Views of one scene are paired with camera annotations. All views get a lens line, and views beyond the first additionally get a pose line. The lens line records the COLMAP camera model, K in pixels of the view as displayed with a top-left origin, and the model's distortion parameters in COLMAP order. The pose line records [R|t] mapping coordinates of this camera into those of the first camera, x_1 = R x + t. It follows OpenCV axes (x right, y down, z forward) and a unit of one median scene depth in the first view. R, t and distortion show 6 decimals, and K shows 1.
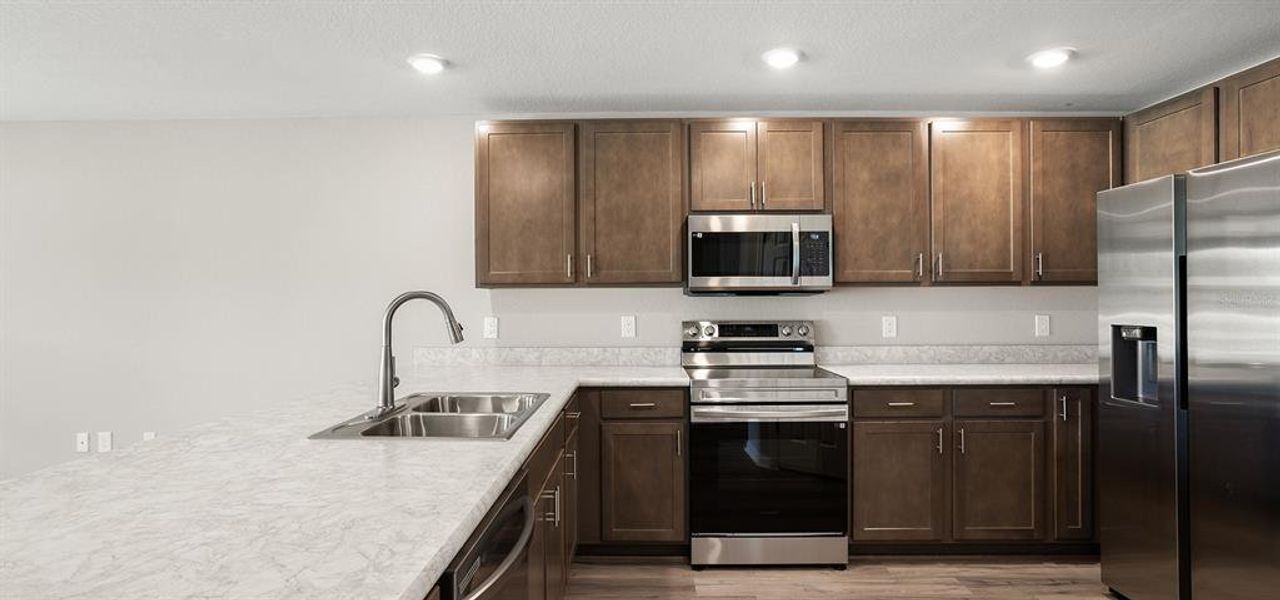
lens RADIAL K [[635.2, 0, 646.3], [0, 635.2, 289.8], [0, 0, 1]] dist [-0.002863, 0.007073]
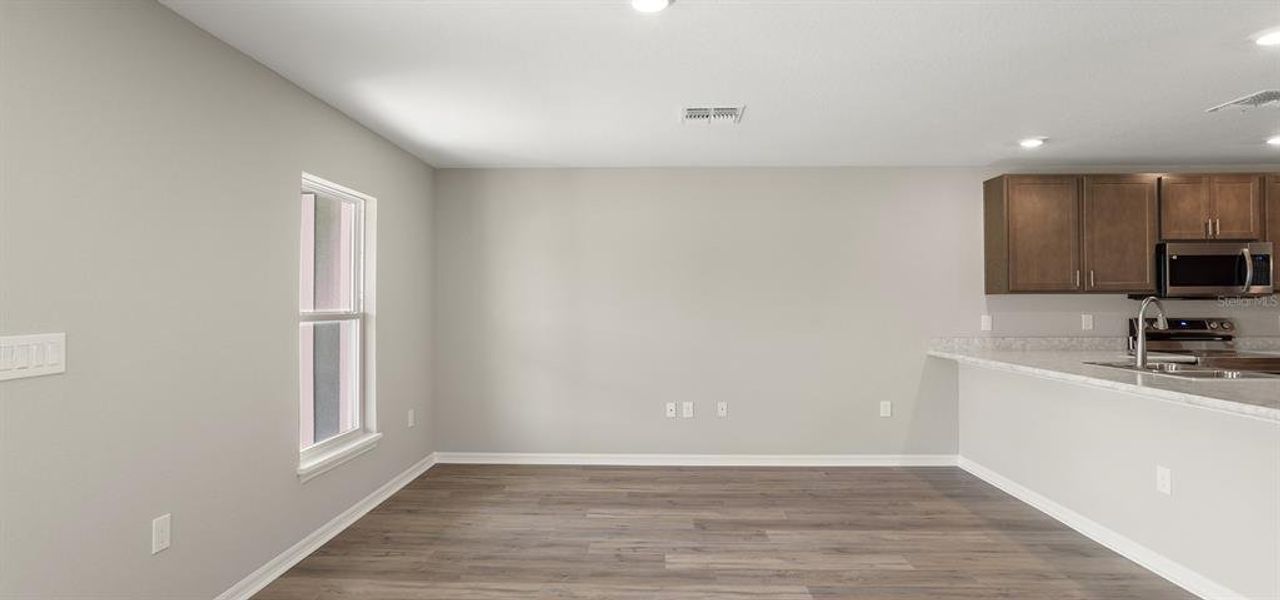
lens RADIAL K [[635.2, 0, 632.4], [0, 635.2, 293.0], [0, 0, 1]] dist [-0.002863, 0.007073]
pose [[0.999949, 0.002167, -0.009820, -1.087564], [-0.002205, 0.999990, -0.003887, 0.002396], [0.009811, 0.003908, 0.999944, -0.418702]]
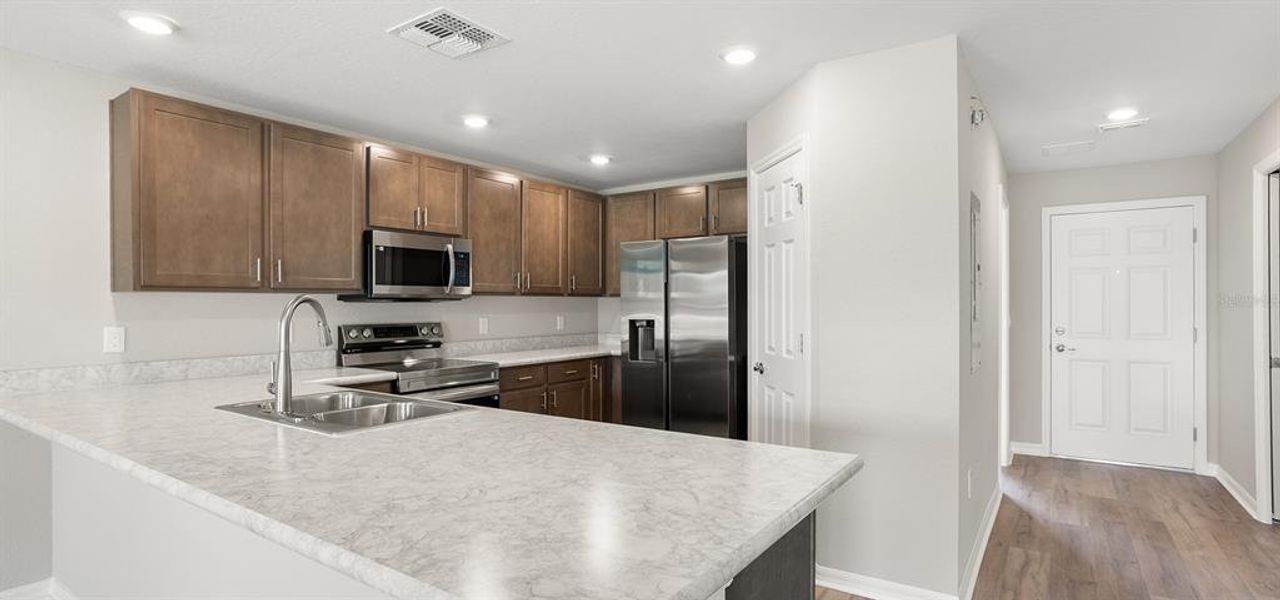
lens RADIAL K [[635.2, 0, 613.5], [0, 635.2, 306.2], [0, 0, 1]] dist [-0.002863, 0.007073]
pose [[0.588375, -0.000381, 0.808588, -0.576490], [-0.011278, 0.999899, 0.008677, 0.002650], [-0.808509, -0.014225, 0.588311, -0.000921]]
